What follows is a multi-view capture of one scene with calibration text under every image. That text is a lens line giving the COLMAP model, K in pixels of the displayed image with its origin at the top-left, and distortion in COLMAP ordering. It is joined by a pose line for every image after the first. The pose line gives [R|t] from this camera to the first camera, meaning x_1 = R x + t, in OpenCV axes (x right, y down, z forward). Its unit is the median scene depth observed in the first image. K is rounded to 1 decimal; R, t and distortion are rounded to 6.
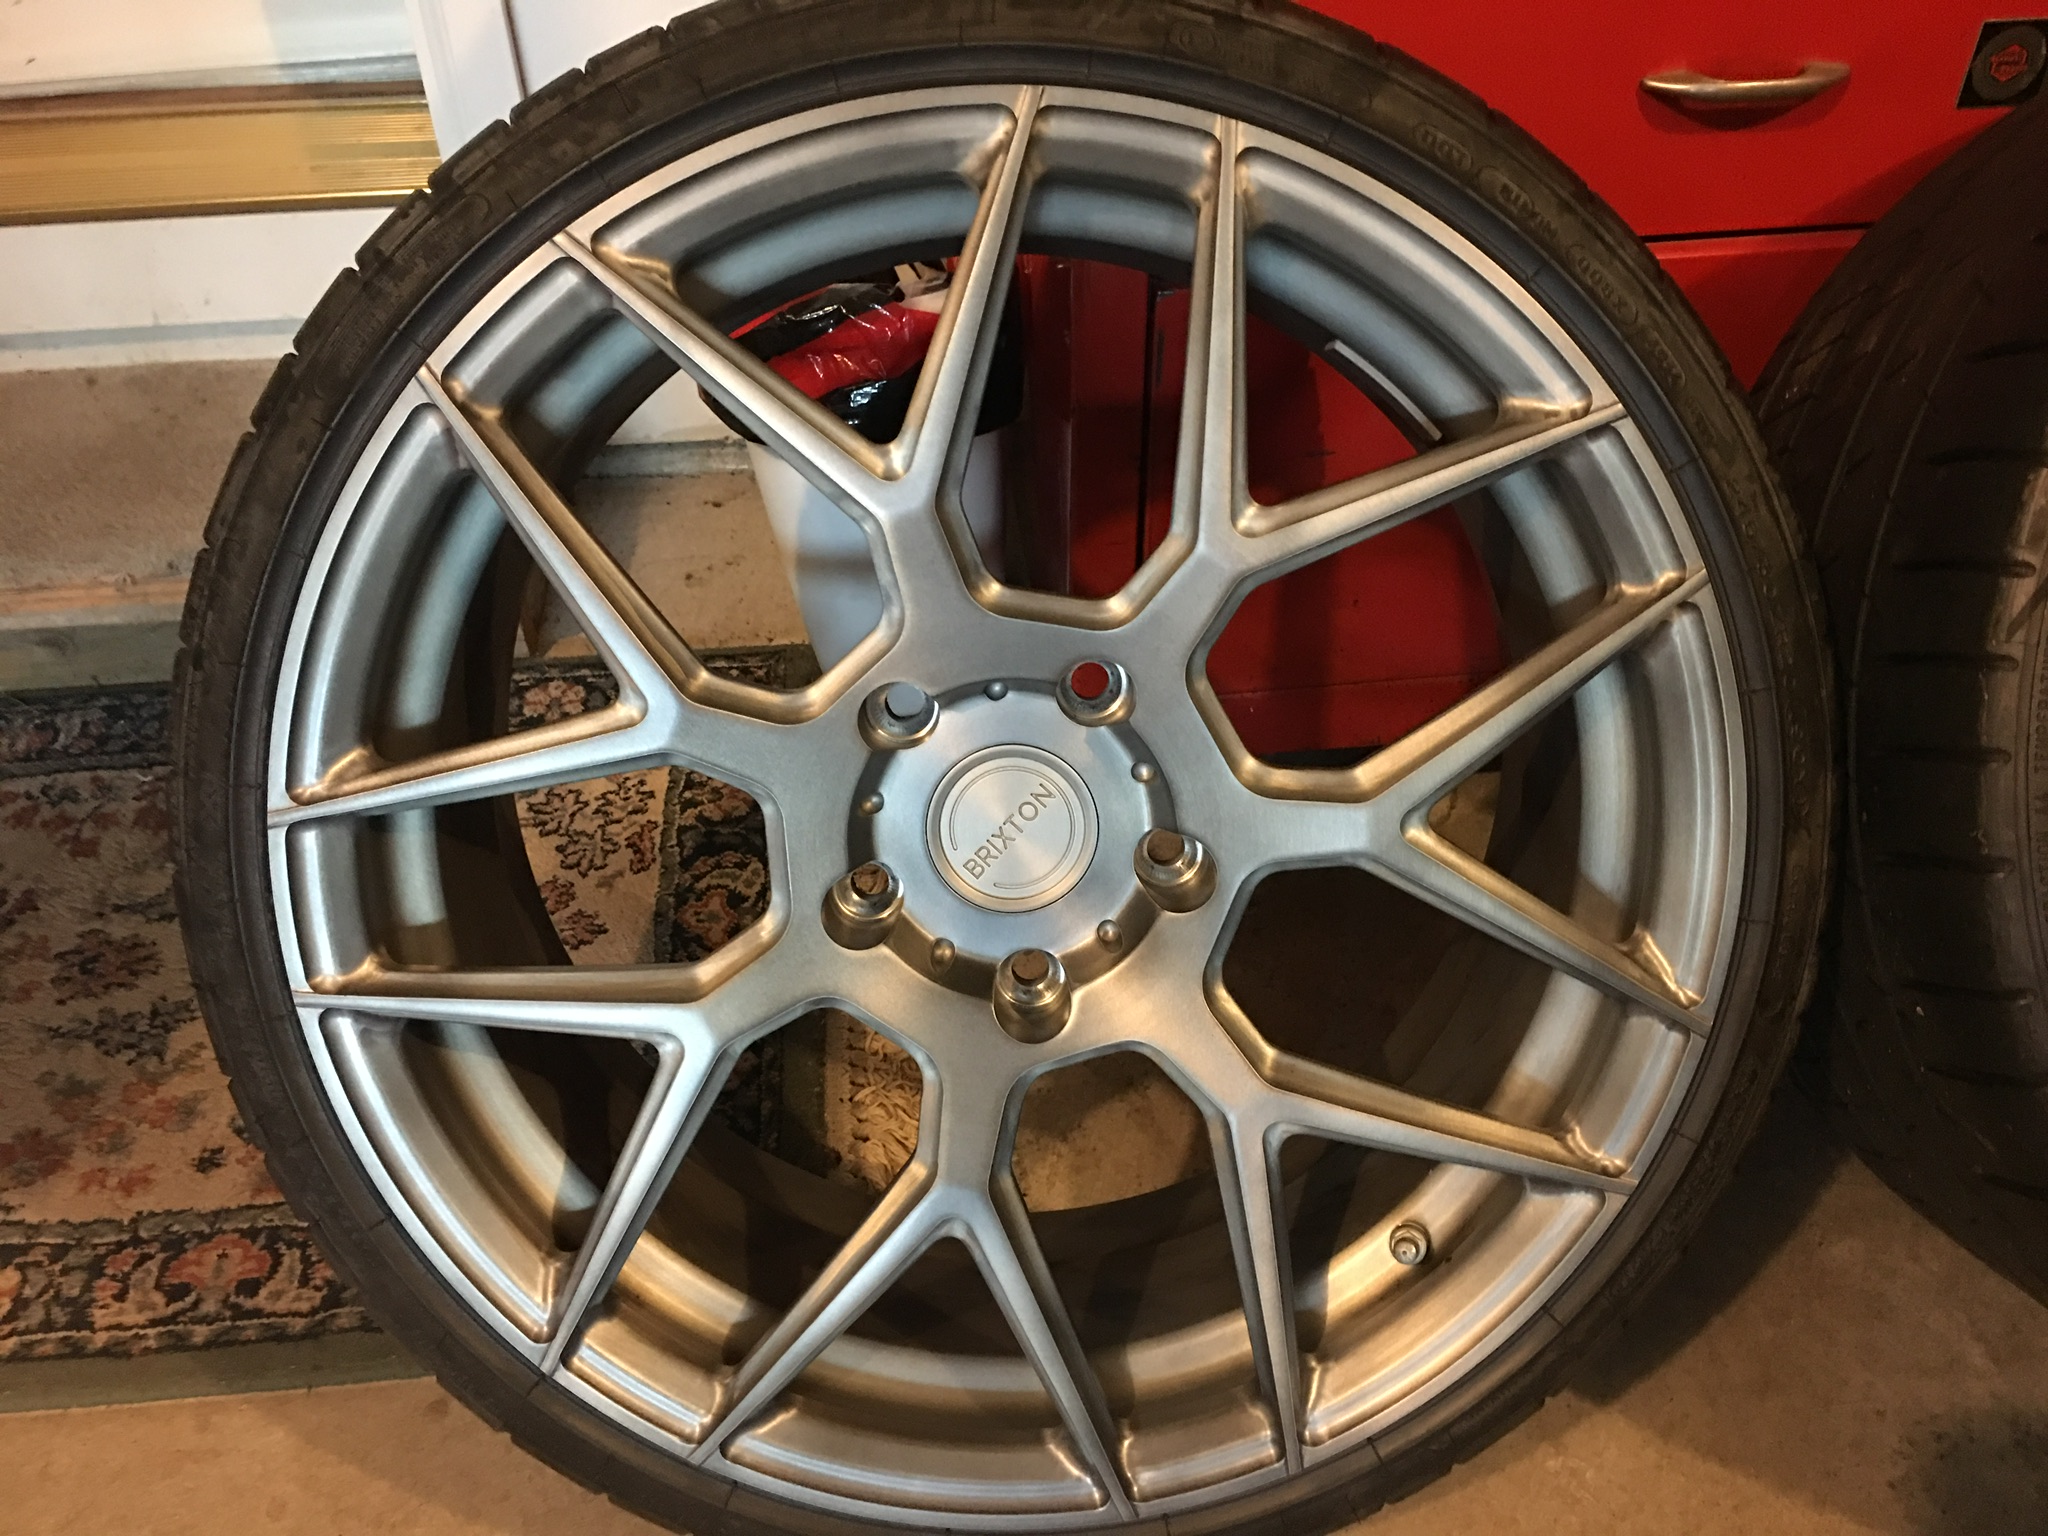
lens RADIAL K [[1703.7, 0, 1039.8], [0, 1703.7, 753.4], [0, 0, 1]] dist [0.082911, -0.111753]
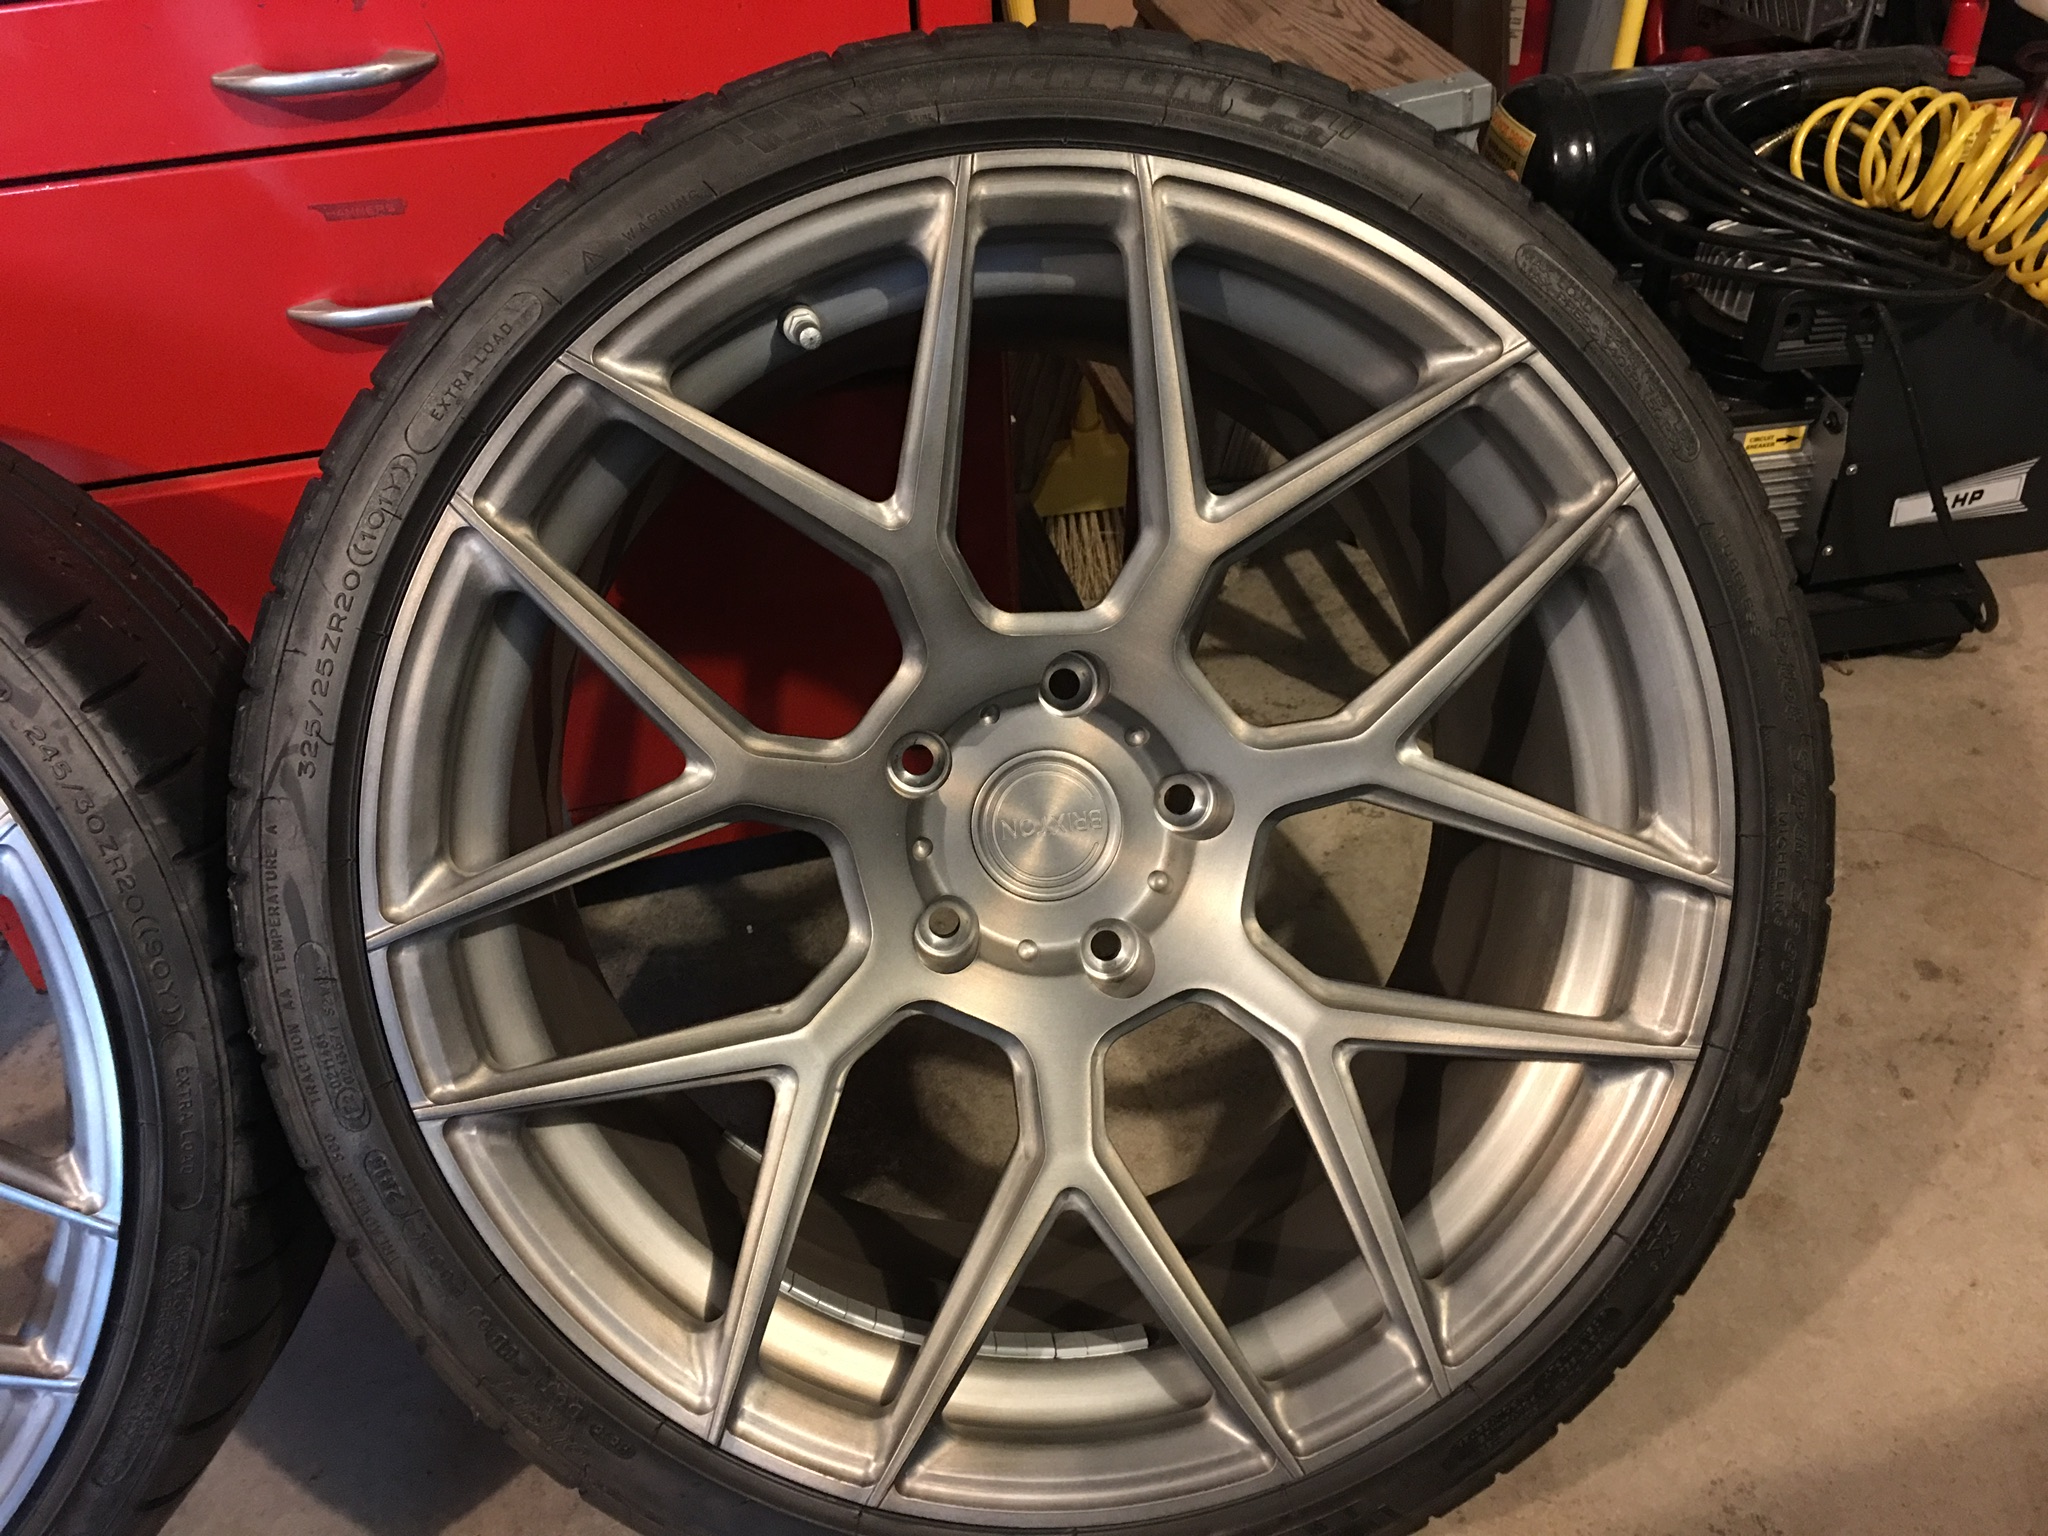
lens RADIAL K [[1703.7, 0, 1039.8], [0, 1703.7, 753.4], [0, 0, 1]] dist [0.082911, -0.111753]
pose [[0.989506, -0.112145, 0.091107, 0.866761], [0.115741, 0.992656, -0.035181, -0.029088], [-0.086493, 0.045356, 0.995219, -0.129290]]
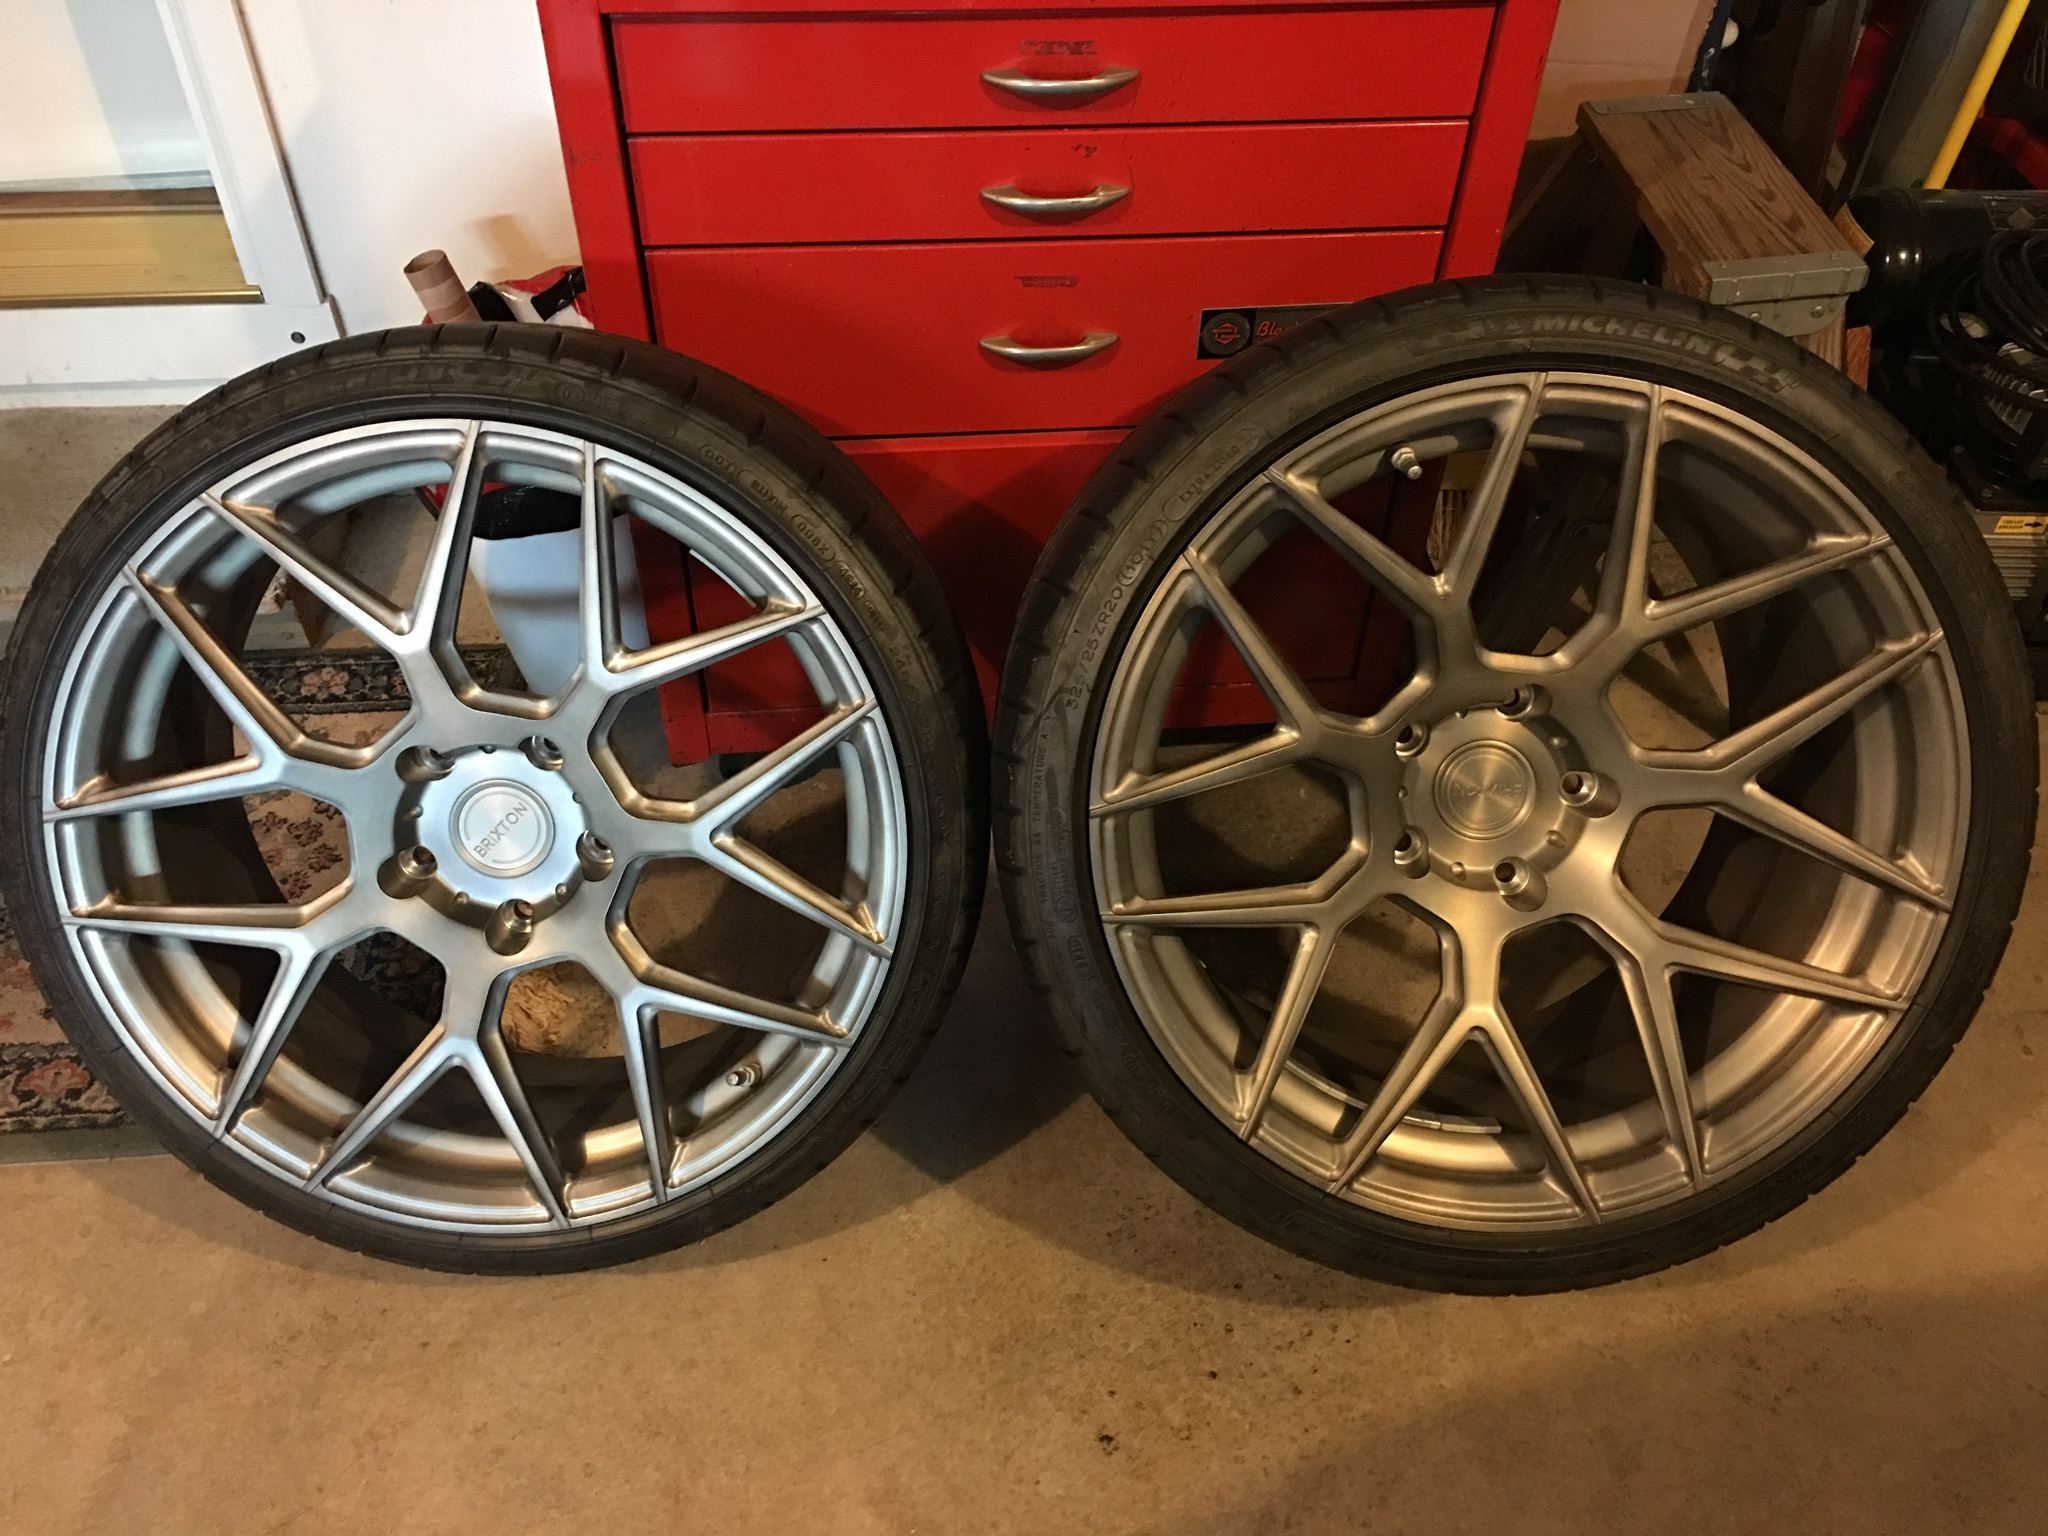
lens RADIAL K [[1703.7, 0, 1039.8], [0, 1703.7, 753.4], [0, 0, 1]] dist [0.082911, -0.111753]
pose [[0.999427, 0.028115, 0.018861, 0.486952], [-0.029374, 0.997098, 0.070230, -0.166501], [-0.016832, -0.070744, 0.997352, -0.699880]]
